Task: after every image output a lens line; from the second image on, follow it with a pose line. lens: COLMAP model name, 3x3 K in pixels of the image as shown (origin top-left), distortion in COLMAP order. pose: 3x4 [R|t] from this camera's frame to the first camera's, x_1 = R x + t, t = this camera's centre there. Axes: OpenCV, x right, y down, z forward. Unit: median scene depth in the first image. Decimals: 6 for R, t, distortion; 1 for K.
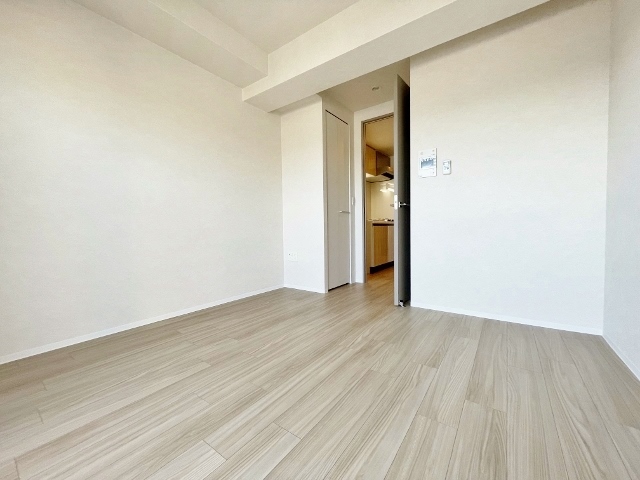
lens RADIAL K [[260.0, 0, 318.8], [0, 260.0, 240.9], [0, 0, 1]] dist [-0.002160, -0.000174]
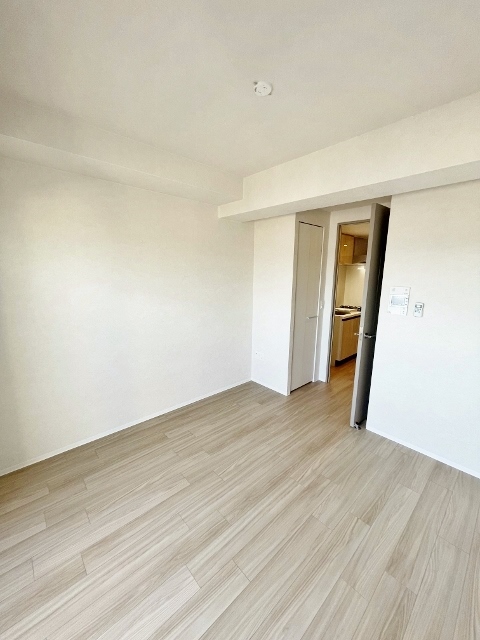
lens RADIAL K [[260.0, 0, 240.0], [0, 260.0, 320.0], [0, 0, 1]] dist [-0.002160, -0.000174]
pose [[0.979624, 0.063149, -0.190654, 0.034091], [-0.034478, 0.988068, 0.150112, -0.508175], [0.197858, -0.140480, 0.970112, -0.114239]]
